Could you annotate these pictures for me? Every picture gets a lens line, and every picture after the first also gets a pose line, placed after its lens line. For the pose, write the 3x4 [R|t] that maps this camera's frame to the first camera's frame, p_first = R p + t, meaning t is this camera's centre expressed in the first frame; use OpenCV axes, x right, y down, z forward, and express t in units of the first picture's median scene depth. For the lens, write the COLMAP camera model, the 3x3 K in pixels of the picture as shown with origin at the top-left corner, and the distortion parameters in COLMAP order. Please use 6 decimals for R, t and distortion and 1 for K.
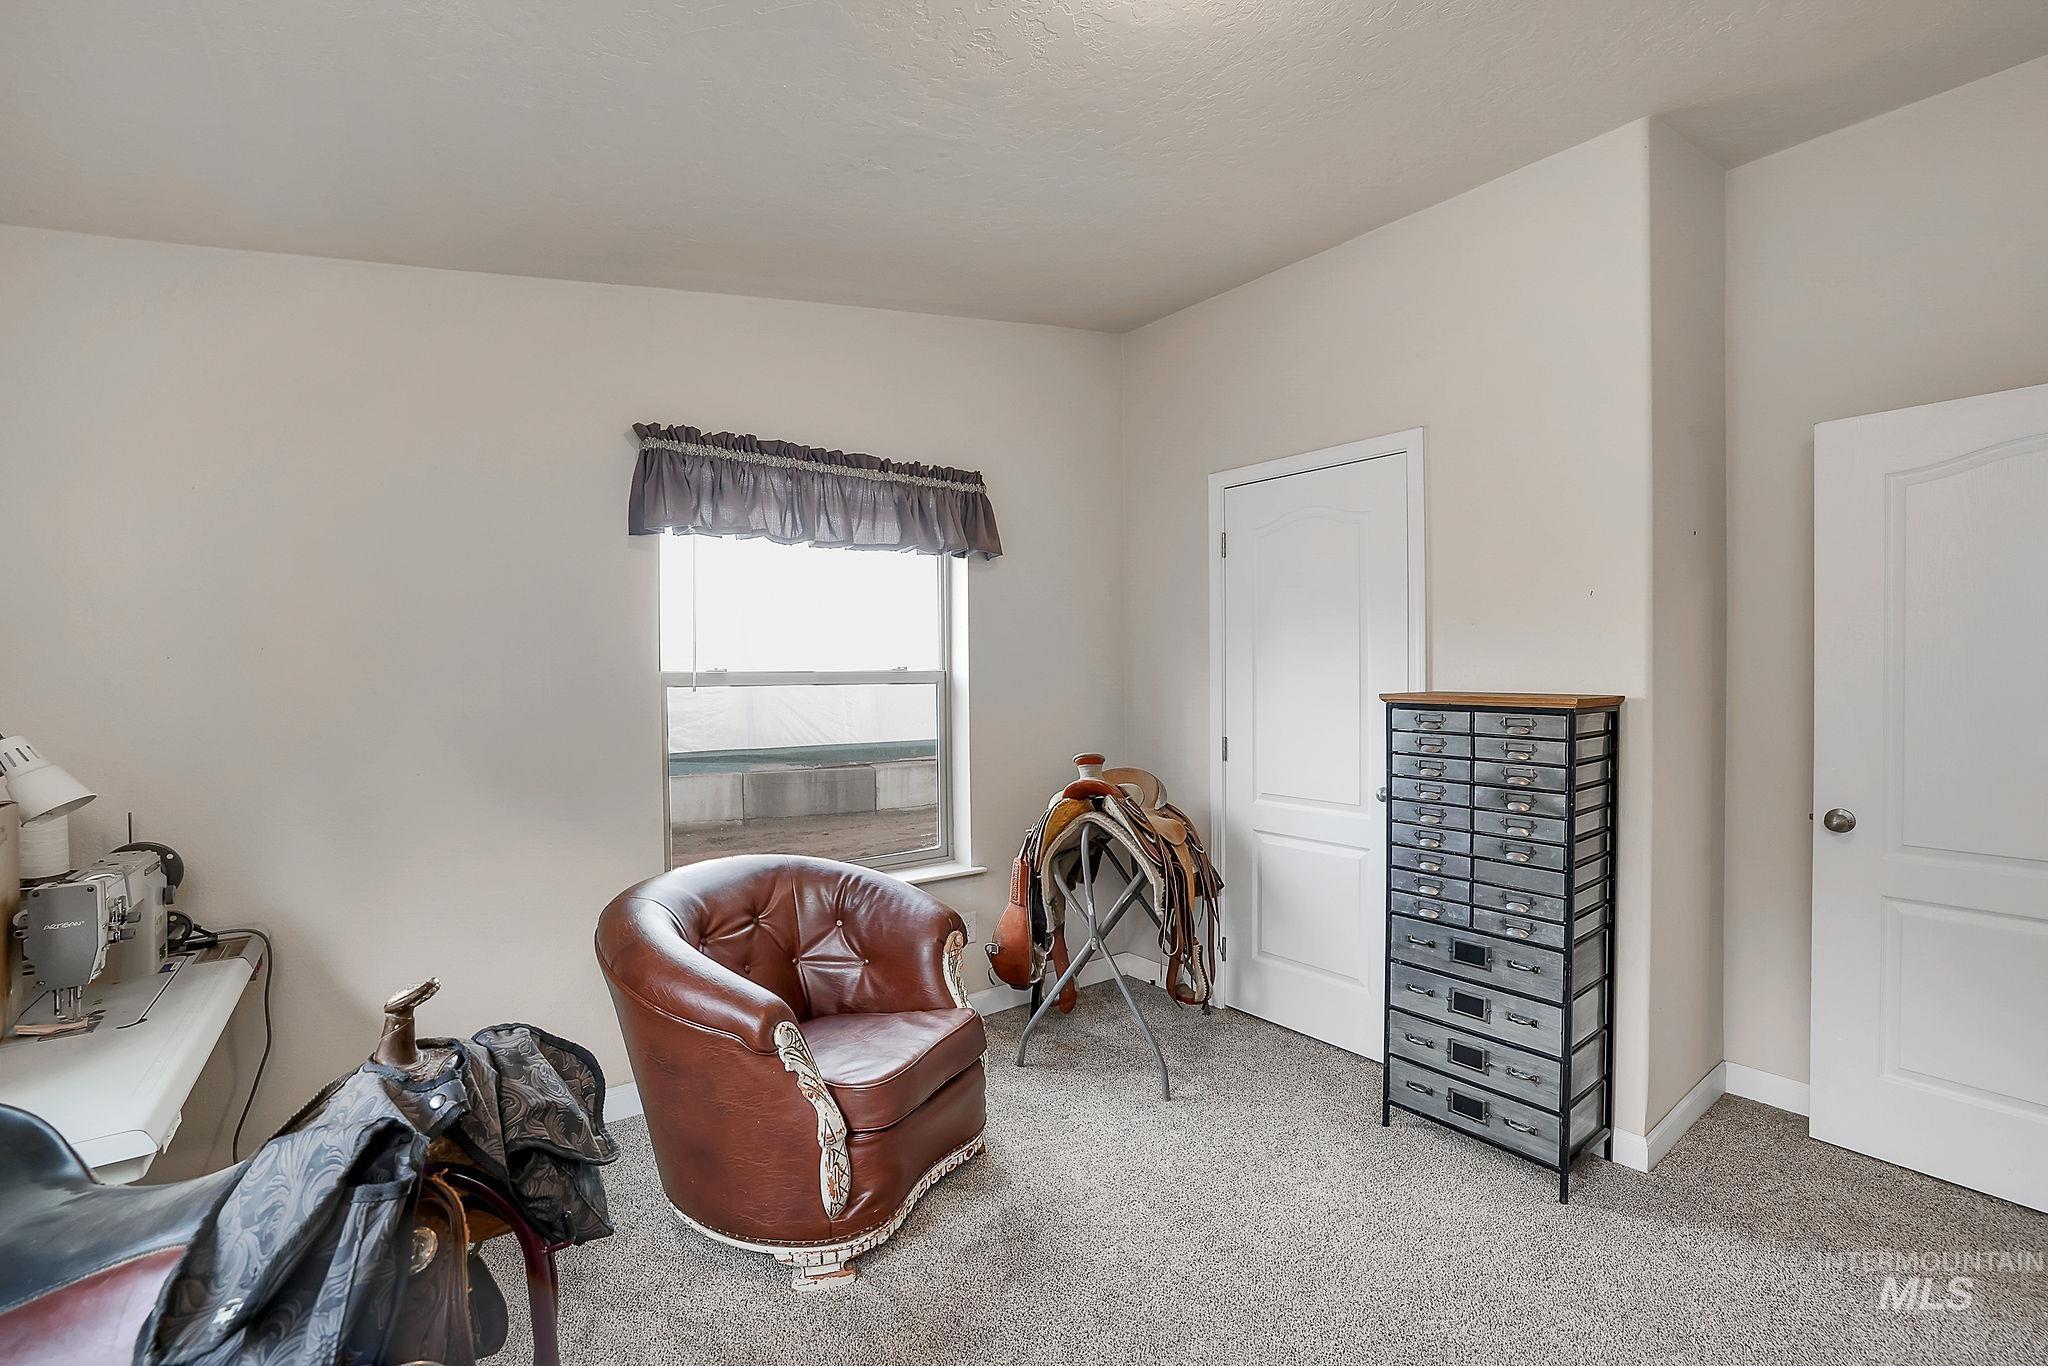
lens RADIAL K [[890.9, 0, 1026.0], [0, 890.9, 678.9], [0, 0, 1]] dist [-0.050554, 0.019191]
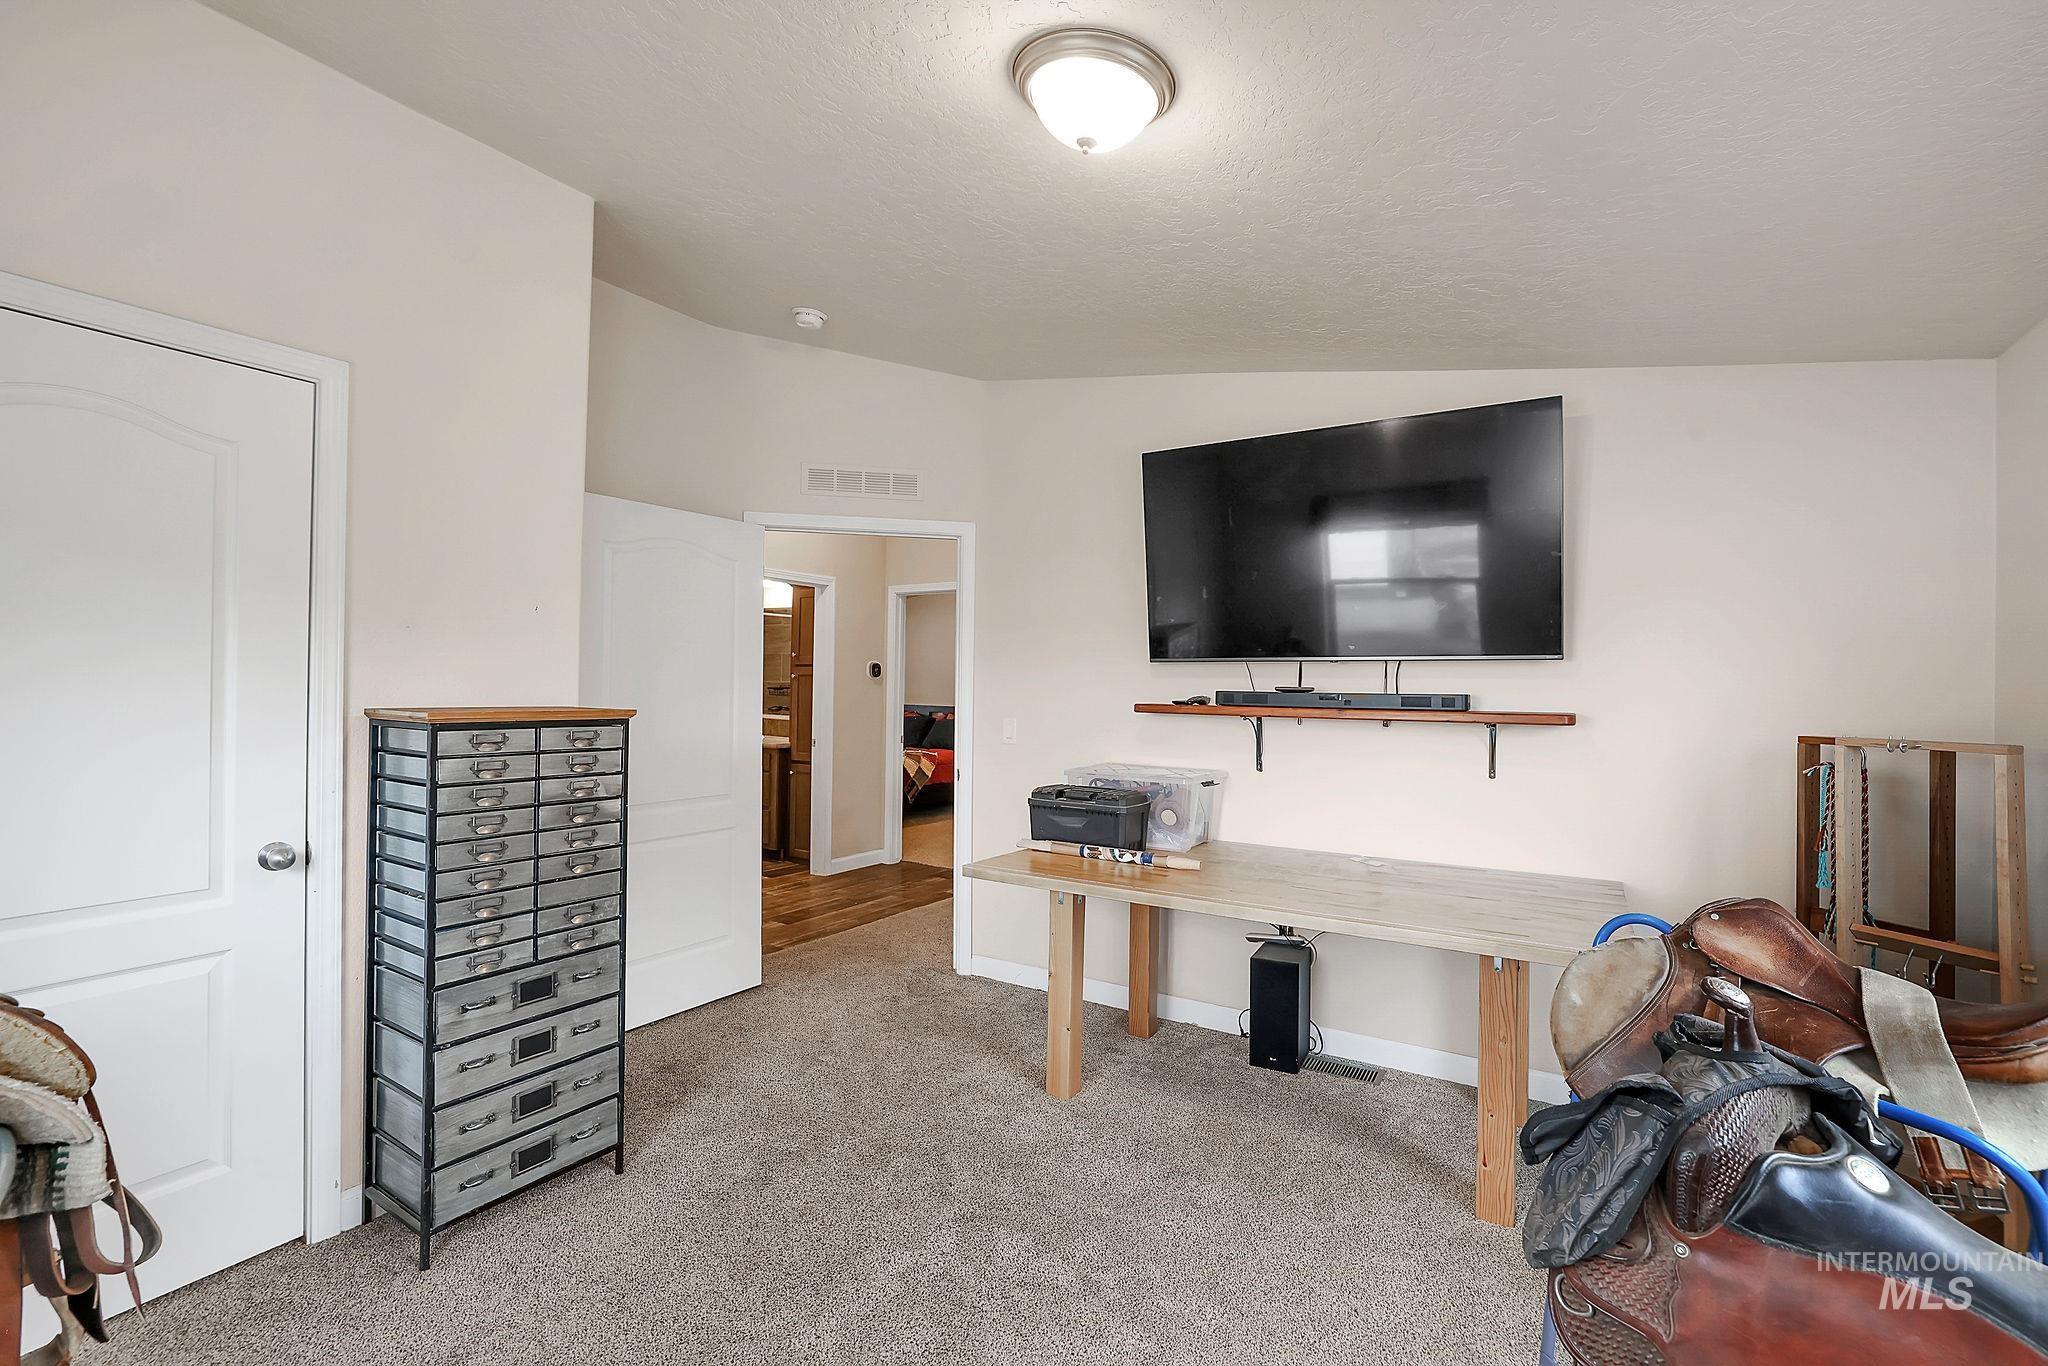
lens RADIAL K [[890.9, 0, 1026.0], [0, 890.9, 678.9], [0, 0, 1]] dist [-0.050554, 0.019191]
pose [[-0.351467, 0.004233, 0.936191, -0.543292], [-0.002131, 0.999984, -0.005321, -0.010578], [-0.936198, -0.003865, -0.351452, 0.843217]]
